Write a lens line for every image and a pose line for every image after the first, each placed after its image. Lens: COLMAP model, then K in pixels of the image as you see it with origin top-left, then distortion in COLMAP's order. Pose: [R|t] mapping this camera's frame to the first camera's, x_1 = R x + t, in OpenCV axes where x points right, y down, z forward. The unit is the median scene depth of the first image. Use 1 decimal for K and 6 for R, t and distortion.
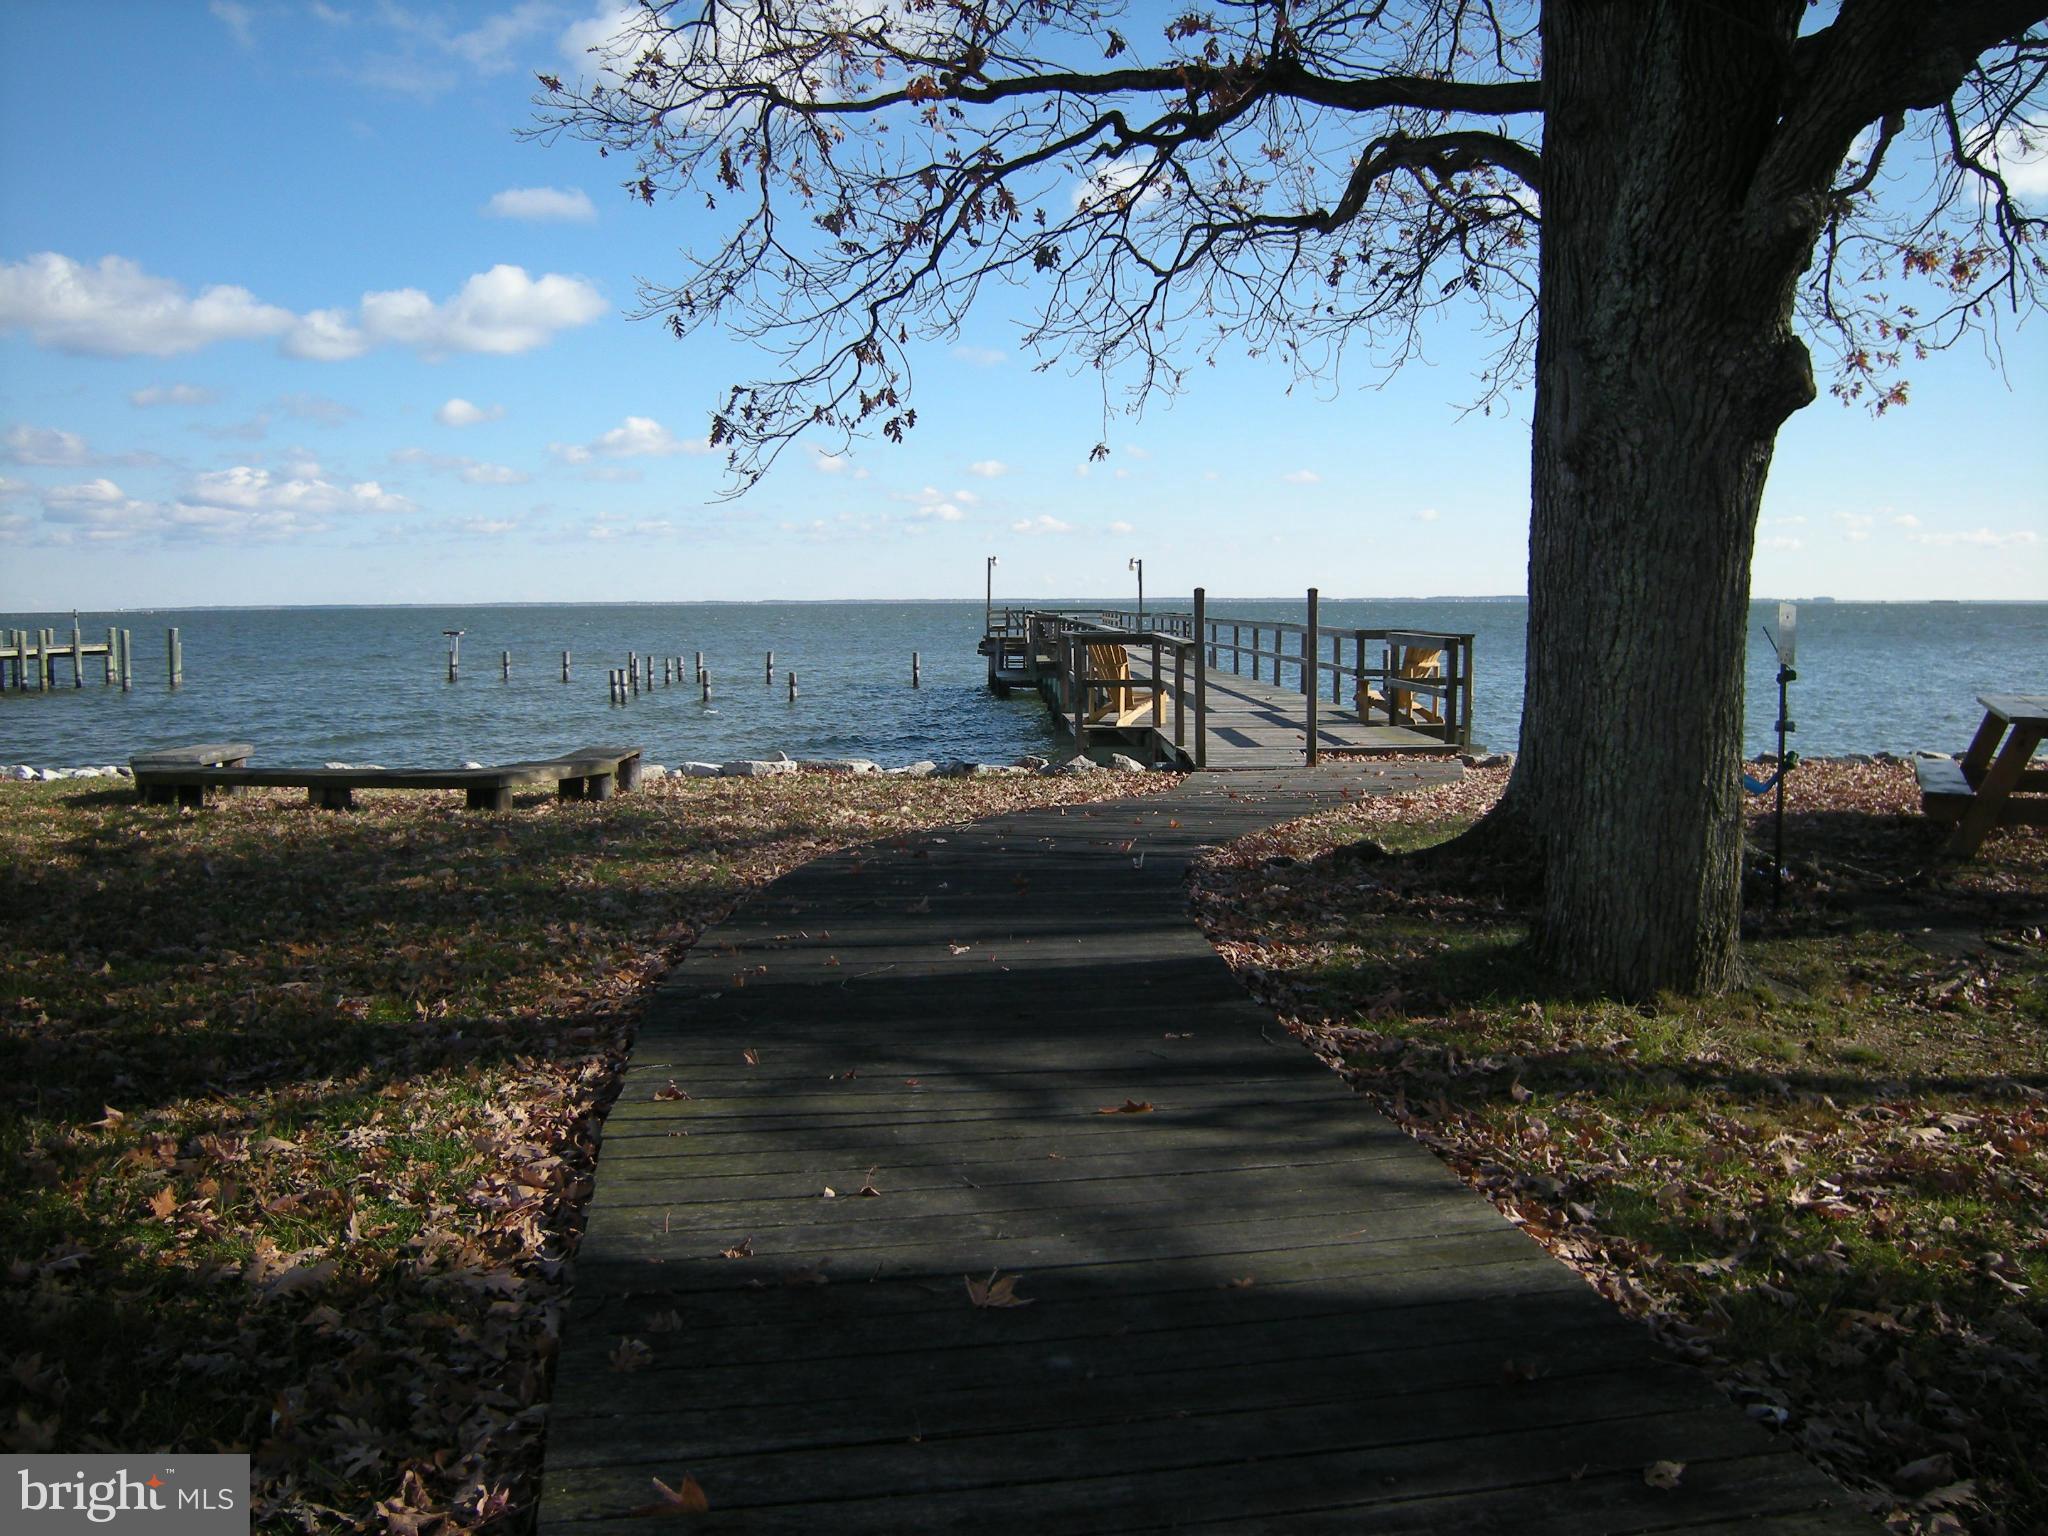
lens RADIAL K [[1707.5, 0, 1018.2], [0, 1707.5, 732.1], [0, 0, 1]] dist [-0.125931, 0.063750]
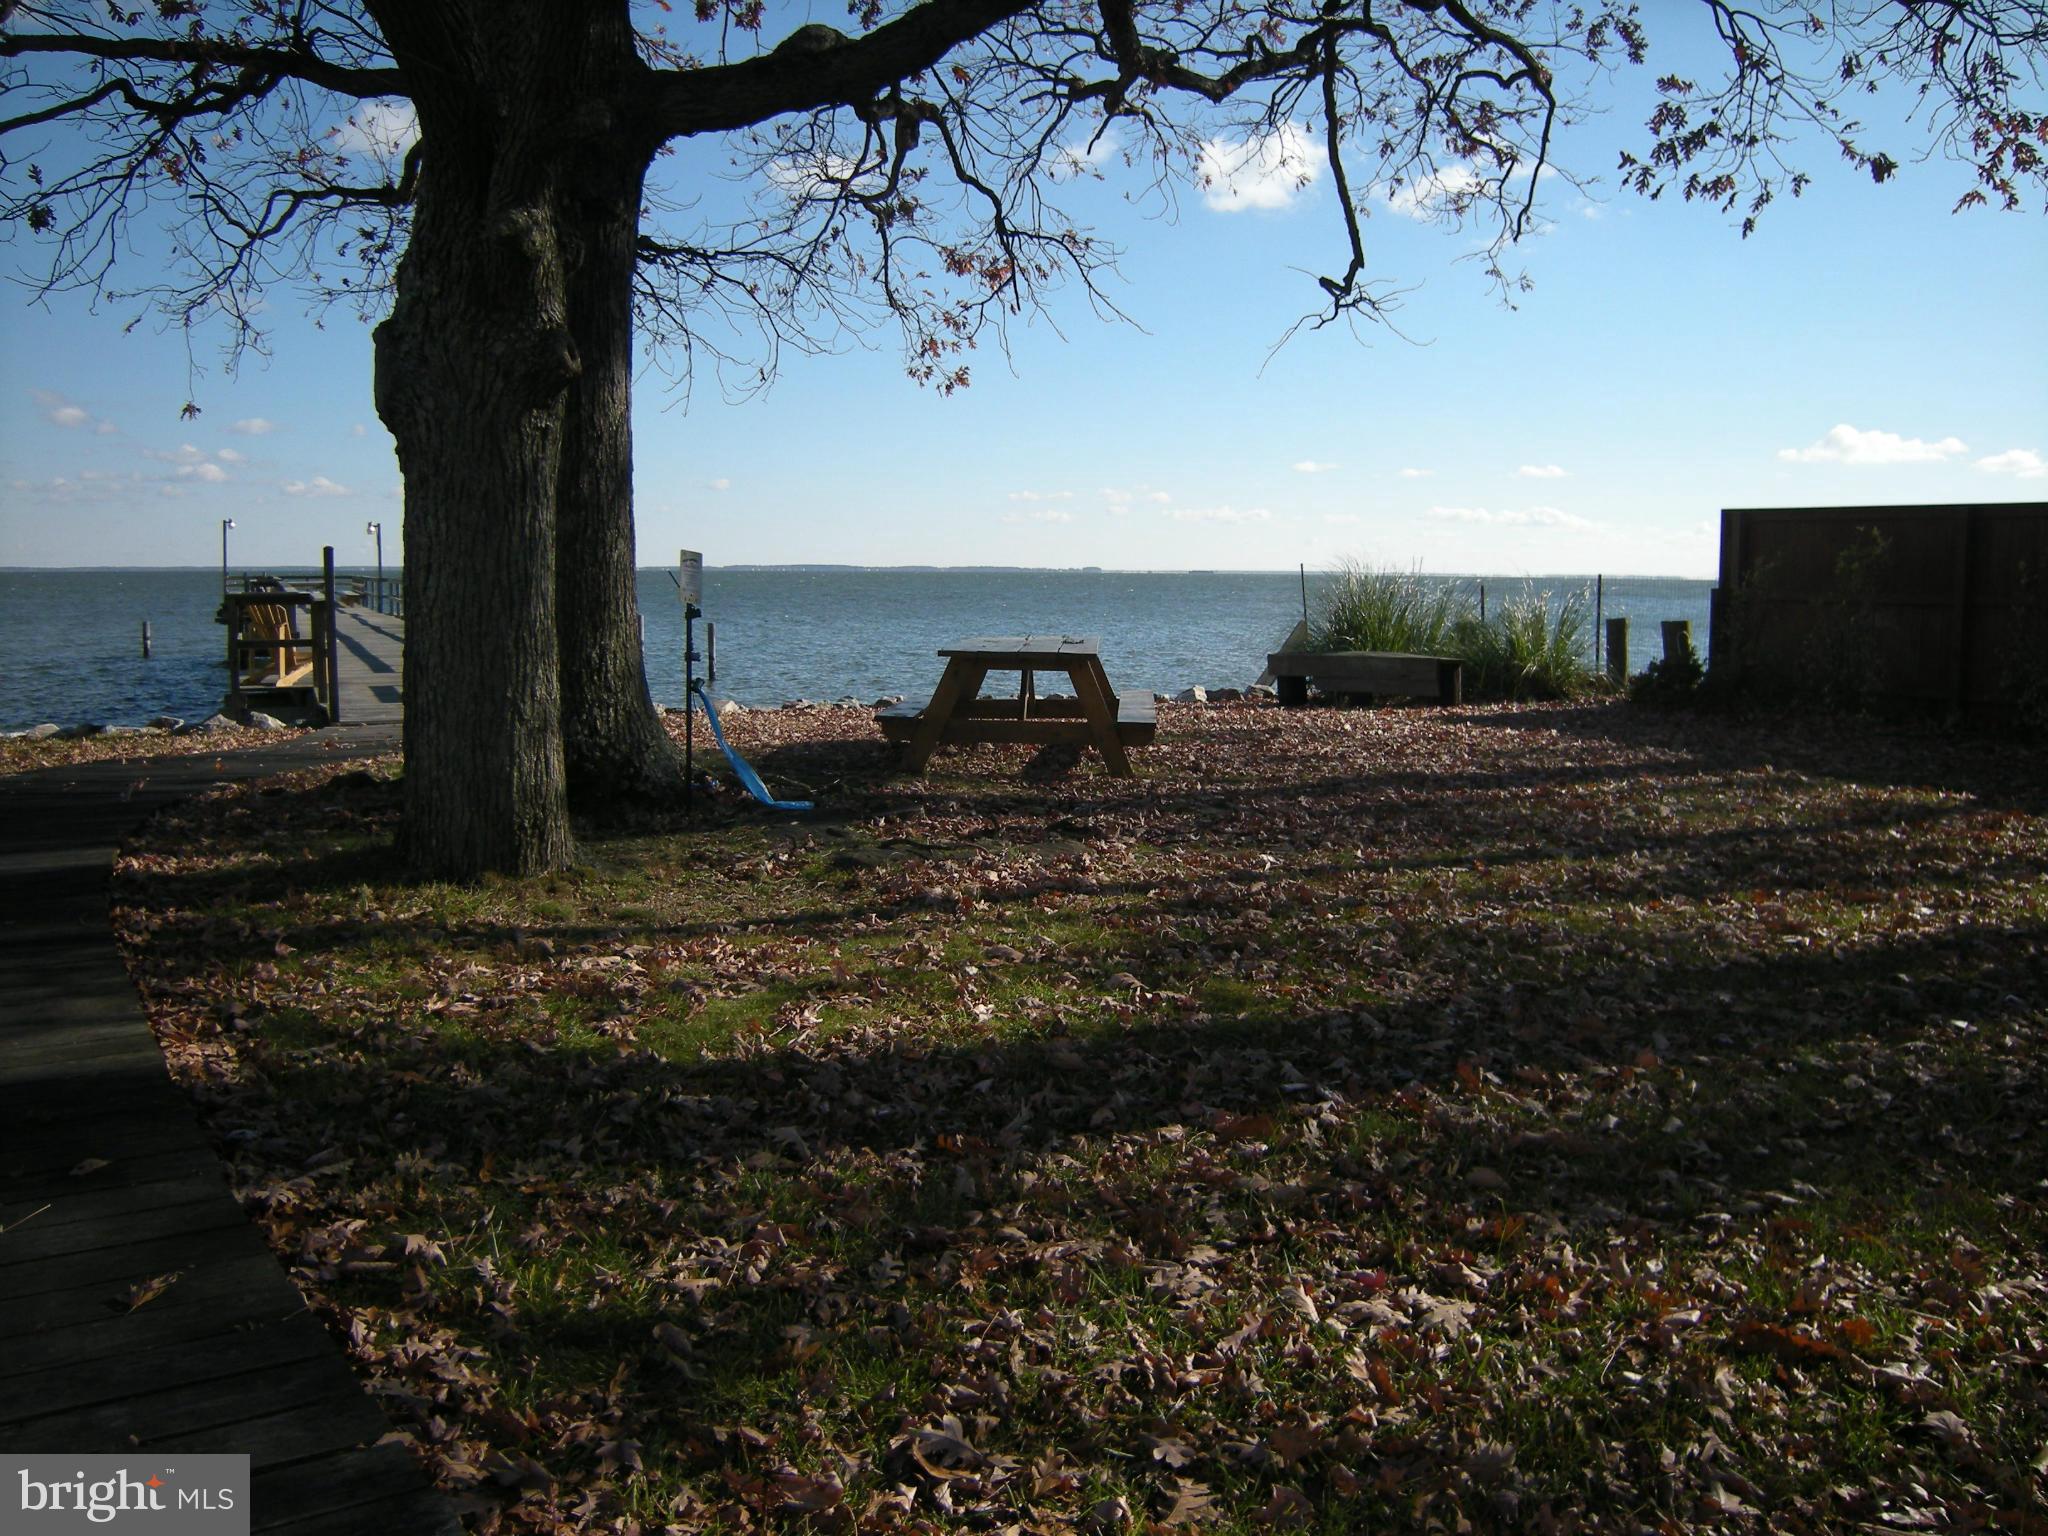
lens RADIAL K [[1707.5, 0, 1018.2], [0, 1707.5, 732.1], [0, 0, 1]] dist [-0.125931, 0.063750]
pose [[0.919422, -0.026634, 0.392370, 0.114498], [0.019397, 0.999561, 0.022397, 0.015457], [-0.392795, -0.012982, 0.919535, -0.106046]]
